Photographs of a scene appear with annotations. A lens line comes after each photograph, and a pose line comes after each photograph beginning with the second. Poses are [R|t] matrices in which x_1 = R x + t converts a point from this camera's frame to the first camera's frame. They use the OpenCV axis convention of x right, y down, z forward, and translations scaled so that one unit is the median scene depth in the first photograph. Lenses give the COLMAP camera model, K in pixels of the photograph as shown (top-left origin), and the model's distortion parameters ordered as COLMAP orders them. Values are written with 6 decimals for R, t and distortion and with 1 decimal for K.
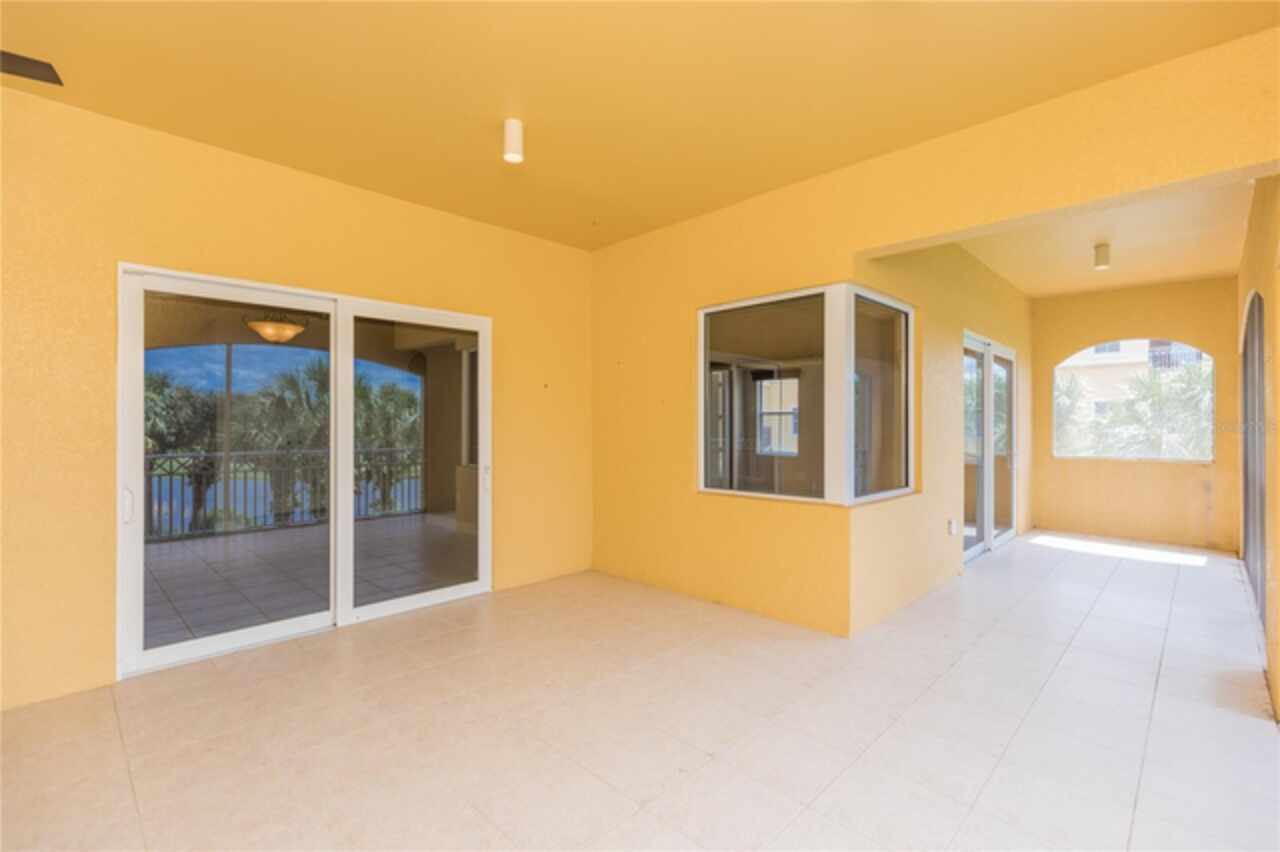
lens RADIAL K [[579.7, 0, 643.8], [0, 579.7, 429.2], [0, 0, 1]] dist [0.002419, 0.000370]
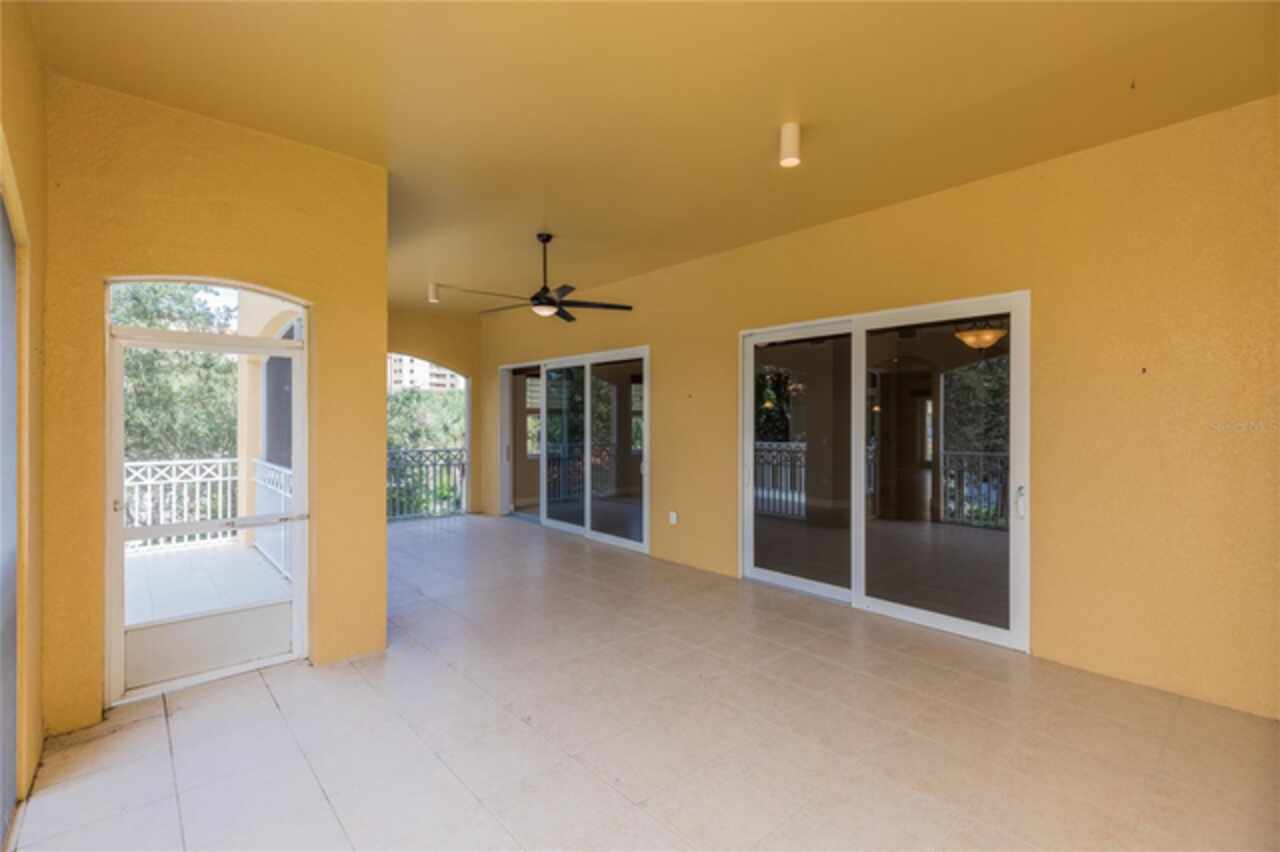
lens RADIAL K [[579.7, 0, 644.1], [0, 579.7, 418.2], [0, 0, 1]] dist [0.002419, 0.000370]
pose [[-0.075389, -0.008008, -0.997122, 0.625474], [-0.016182, 0.999846, -0.006806, -0.013161], [0.997023, 0.015623, -0.075507, 0.660984]]
